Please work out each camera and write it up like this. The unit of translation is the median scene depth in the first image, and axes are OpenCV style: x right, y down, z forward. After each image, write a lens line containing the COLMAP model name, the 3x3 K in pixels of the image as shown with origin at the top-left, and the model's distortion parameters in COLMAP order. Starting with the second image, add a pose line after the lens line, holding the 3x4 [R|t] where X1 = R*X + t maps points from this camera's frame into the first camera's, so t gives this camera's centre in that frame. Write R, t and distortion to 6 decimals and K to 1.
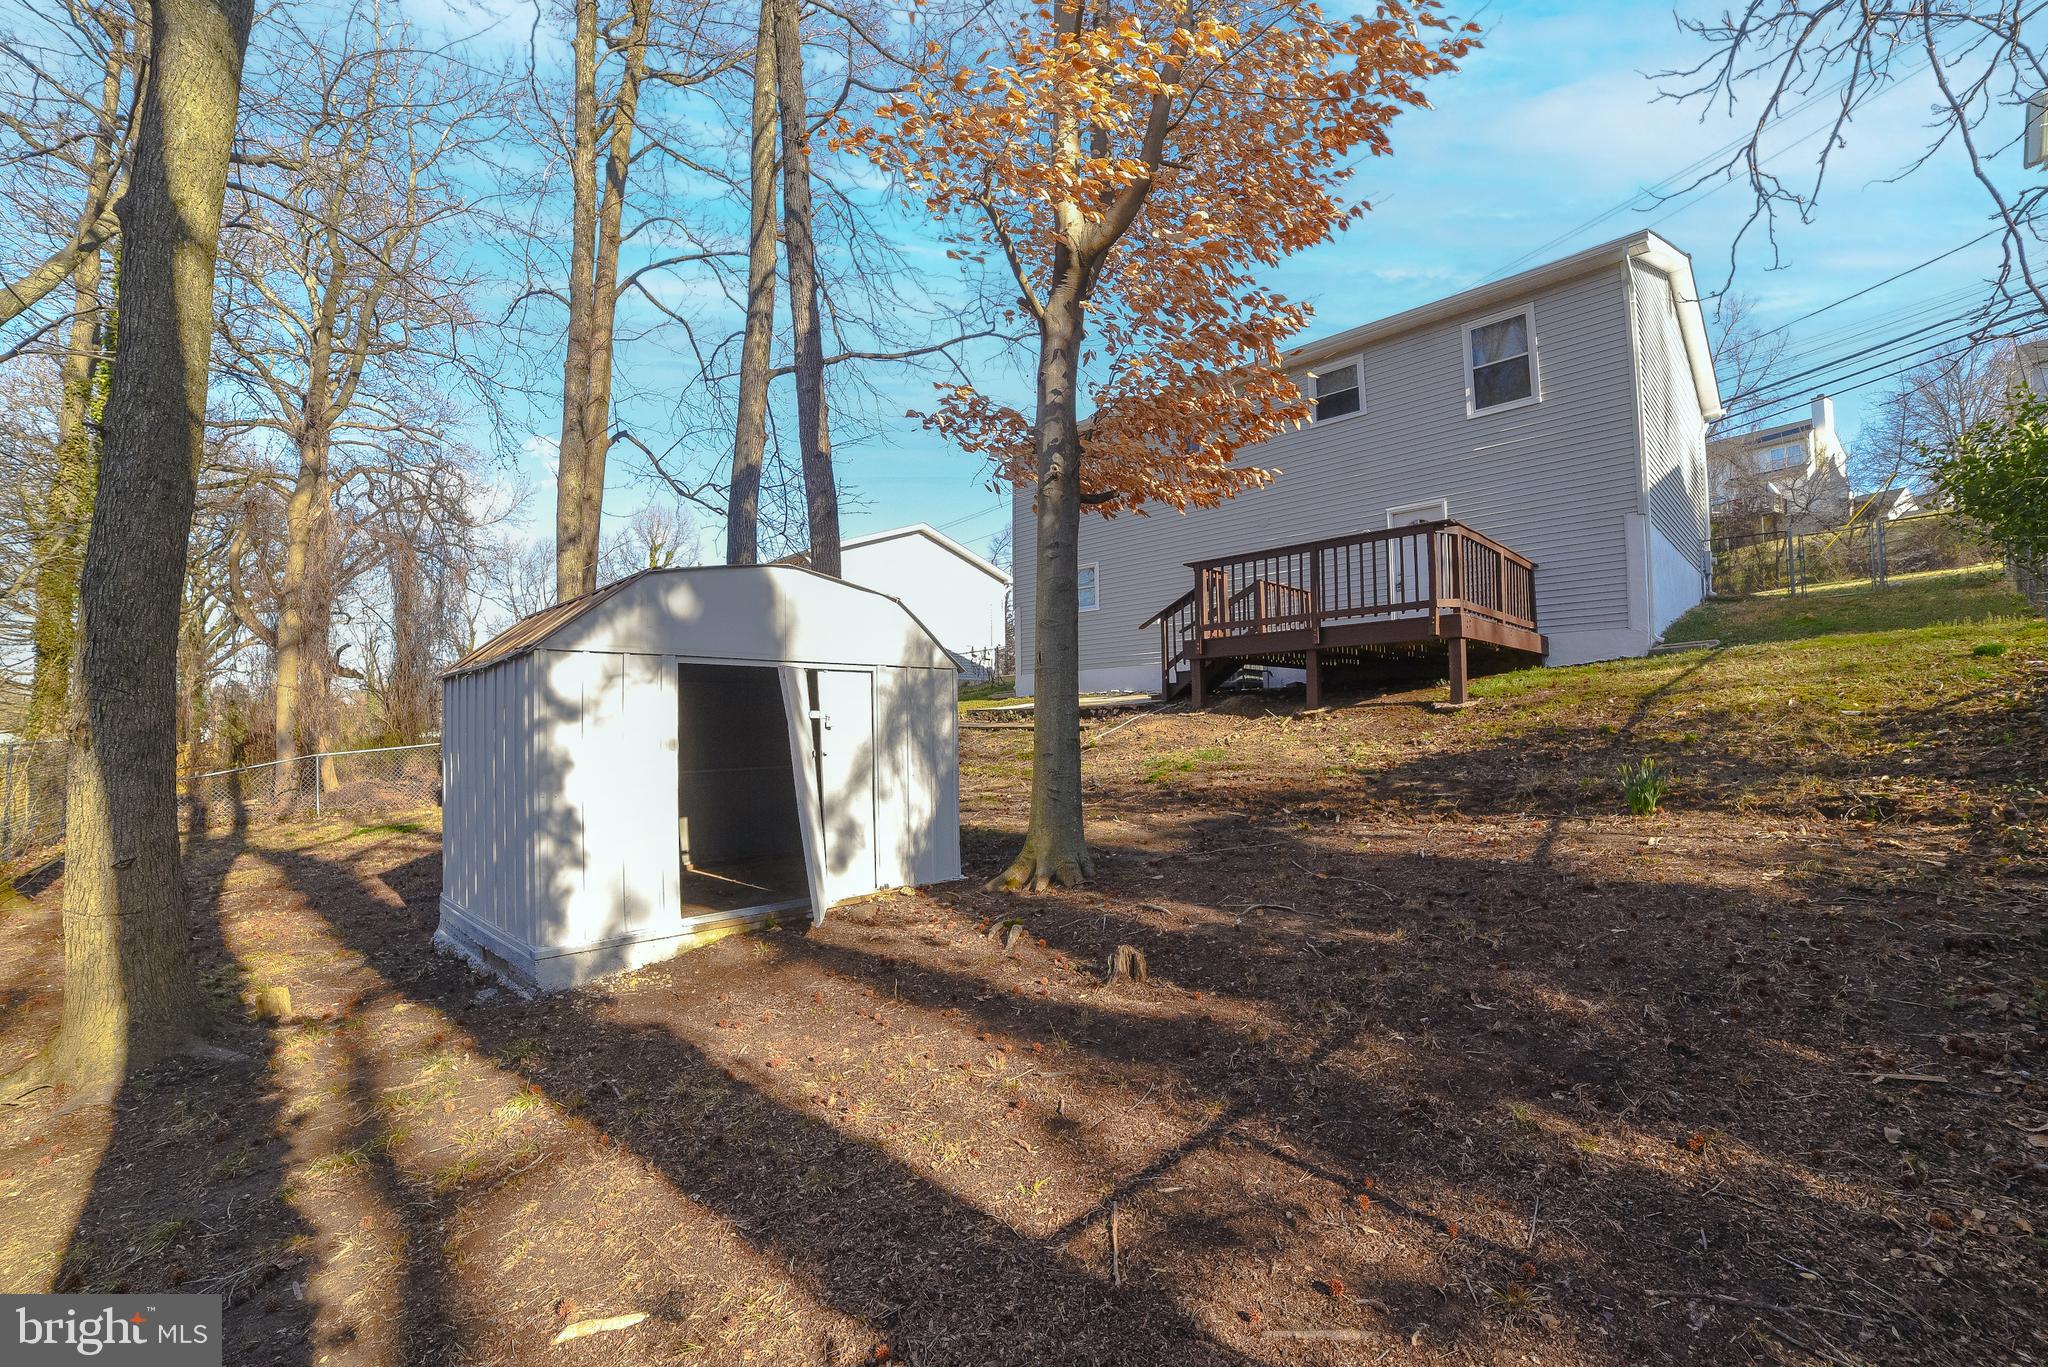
lens RADIAL K [[852.9, 0, 1055.2], [0, 852.9, 717.3], [0, 0, 1]] dist [-0.049344, 0.023465]
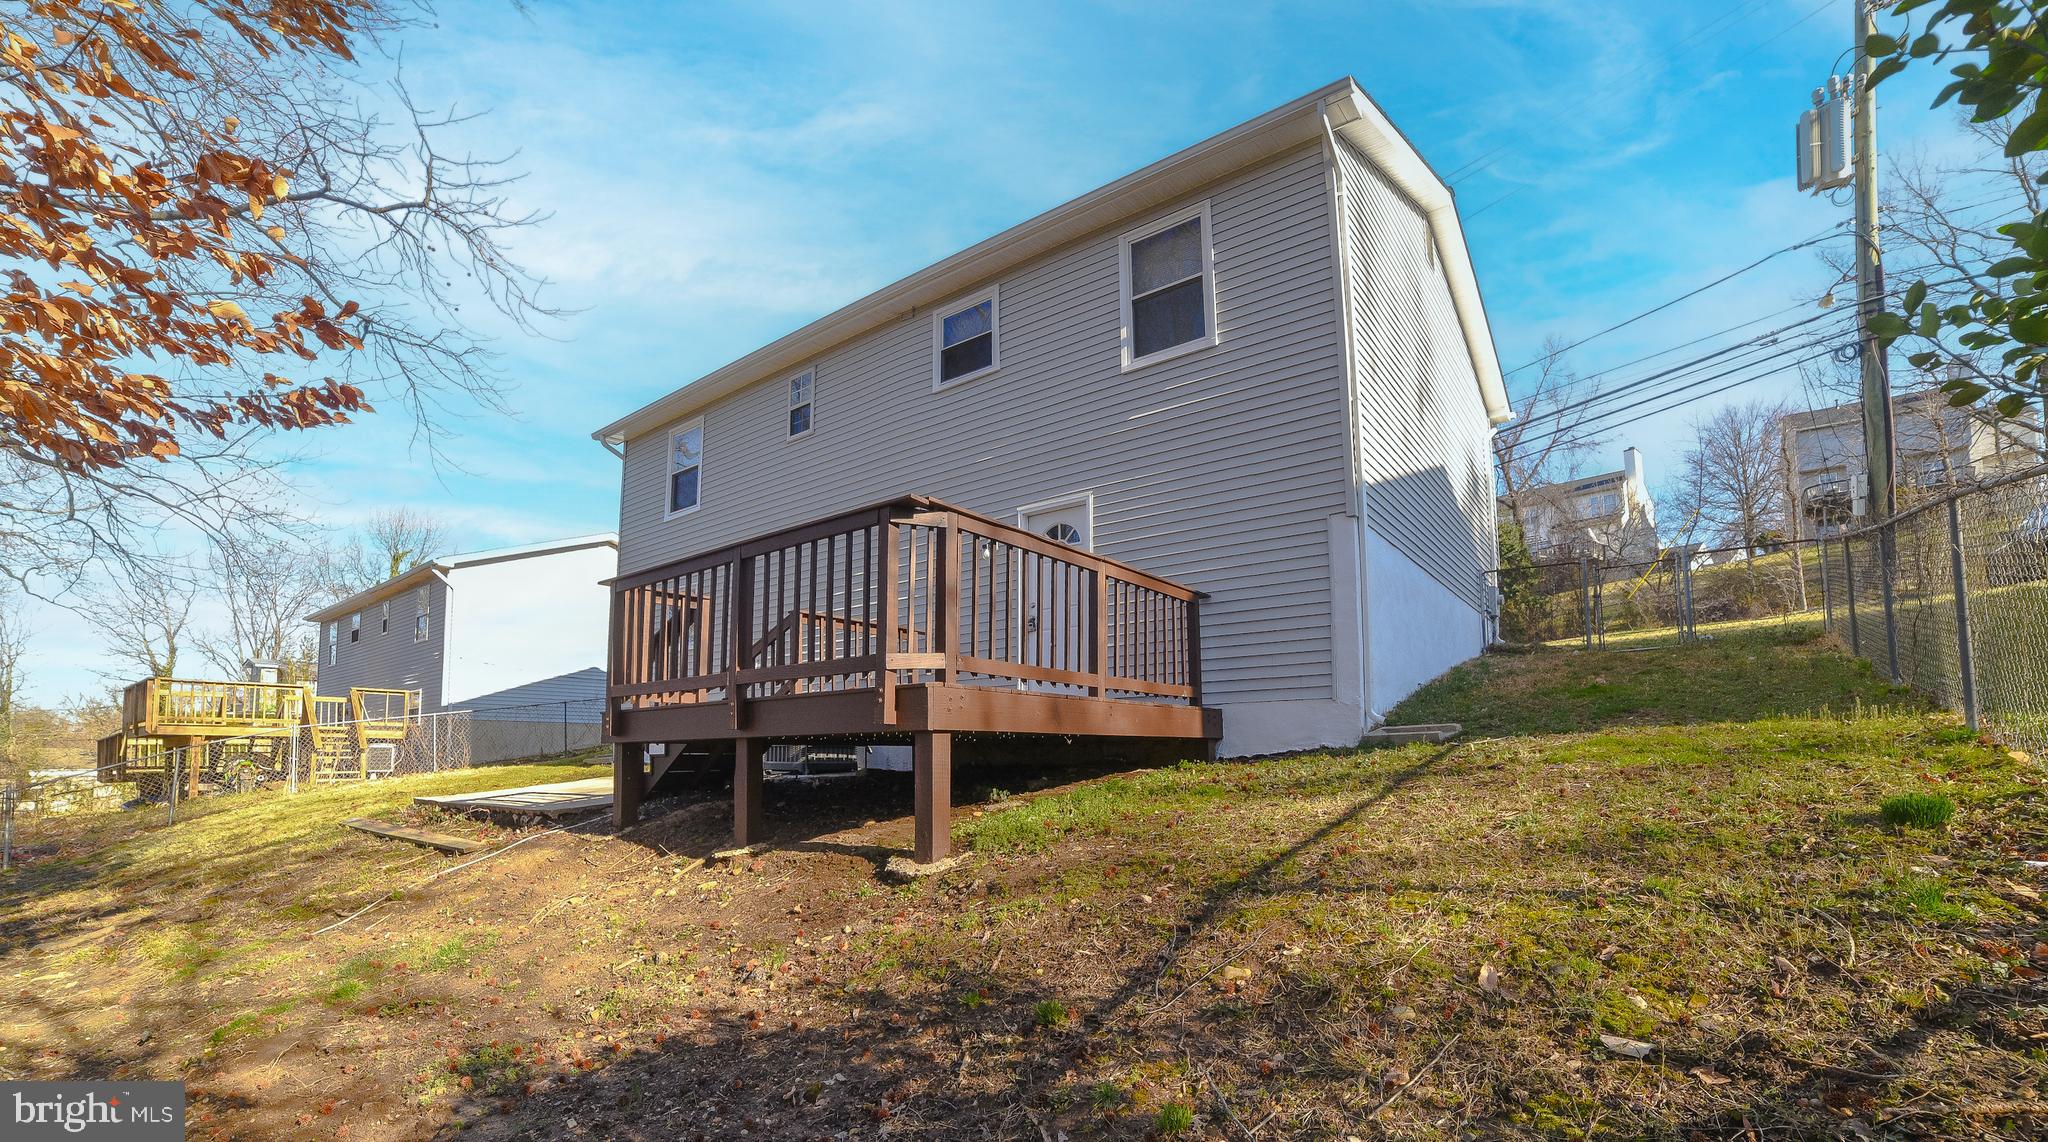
lens RADIAL K [[868.1, 0, 1029.3], [0, 868.1, 725.4], [0, 0, 1]] dist [-0.043136, 0.000326]
pose [[0.992663, 0.009718, 0.120519, 0.357976], [-0.006517, 0.999616, -0.026931, -0.063719], [-0.120734, 0.025948, 0.992346, 0.365427]]
